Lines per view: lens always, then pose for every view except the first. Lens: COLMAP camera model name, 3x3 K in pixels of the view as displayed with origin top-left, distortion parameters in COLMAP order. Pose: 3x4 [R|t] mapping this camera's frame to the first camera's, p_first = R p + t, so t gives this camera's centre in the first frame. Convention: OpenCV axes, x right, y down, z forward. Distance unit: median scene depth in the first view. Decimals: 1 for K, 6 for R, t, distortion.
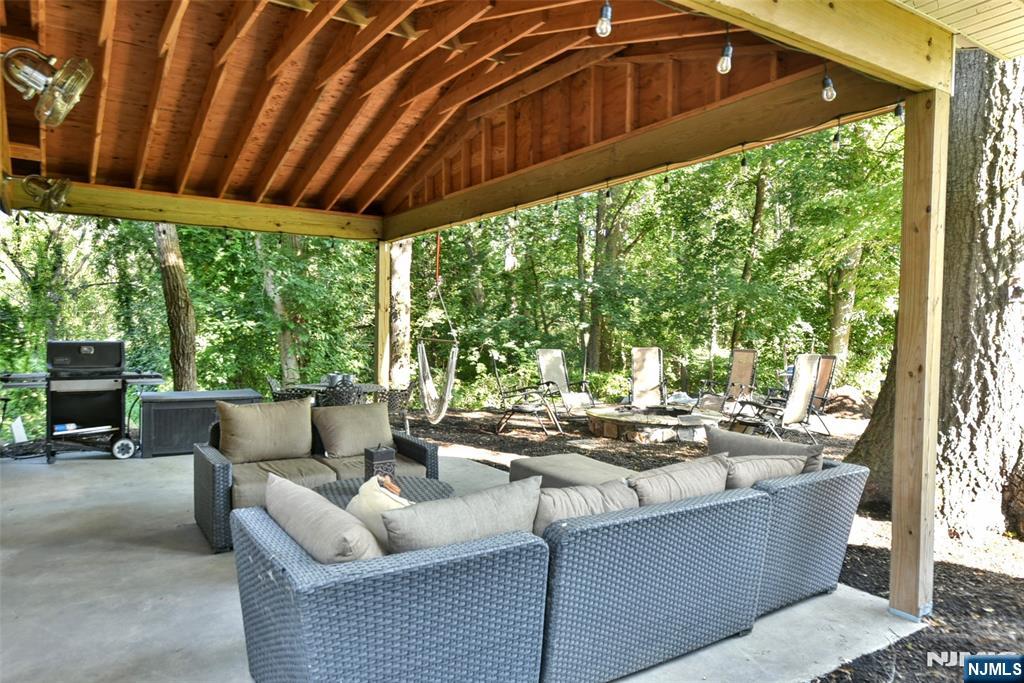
lens RADIAL K [[694.8, 0, 506.2], [0, 694.8, 341.5], [0, 0, 1]] dist [-0.001459, 0.003491]
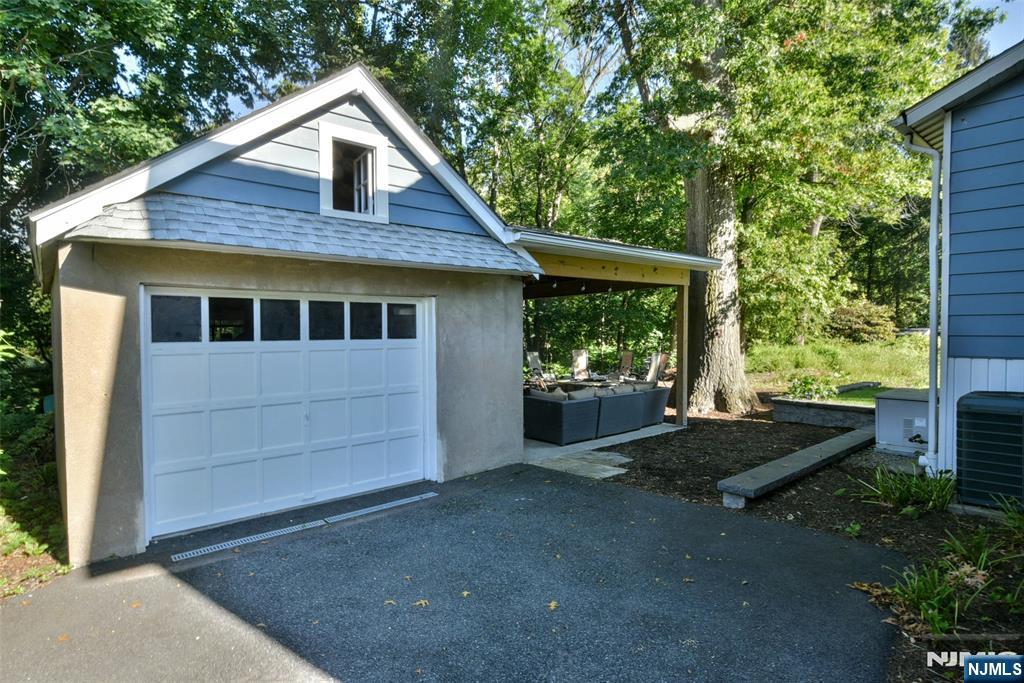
lens RADIAL K [[558.5, 0, 509.8], [0, 558.5, 342.8], [0, 0, 1]] dist [-0.002420, -0.000252]
pose [[0.990069, -0.019958, 0.139155, -0.331430], [0.019196, 0.999793, 0.006815, -0.039569], [-0.139262, -0.004076, 0.990247, -0.831896]]
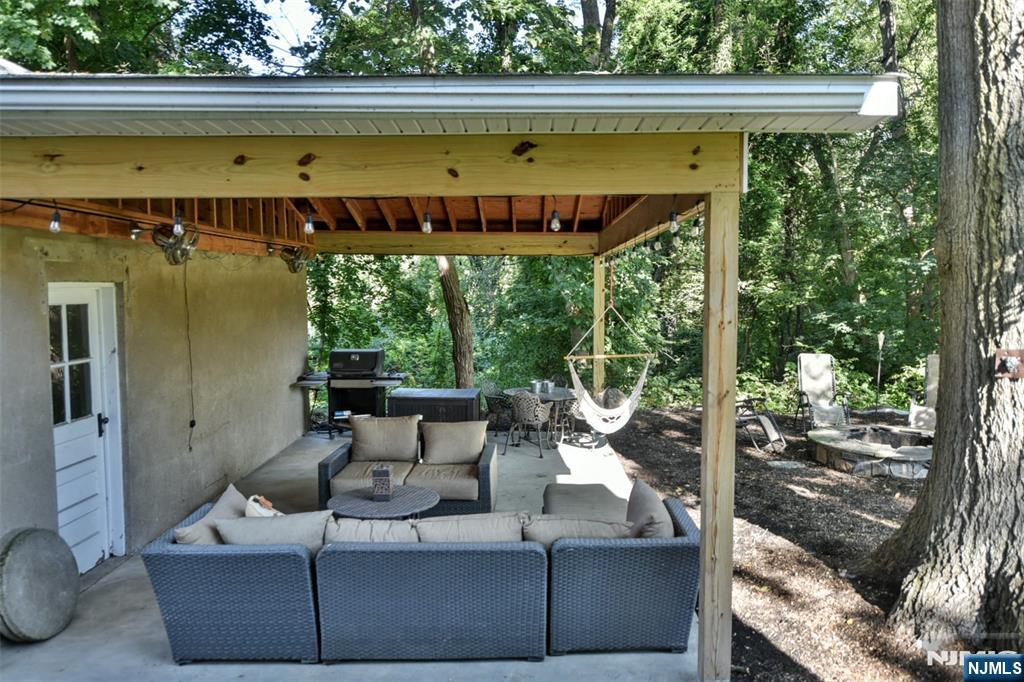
lens RADIAL K [[763.6, 0, 541.2], [0, 763.6, 326.4], [0, 0, 1]] dist [0.001022, -0.000753]
pose [[0.842173, 0.018743, -0.538882, 0.457497], [-0.000381, 0.999416, 0.034166, -0.090461], [0.539208, -0.028568, 0.841688, -0.045007]]
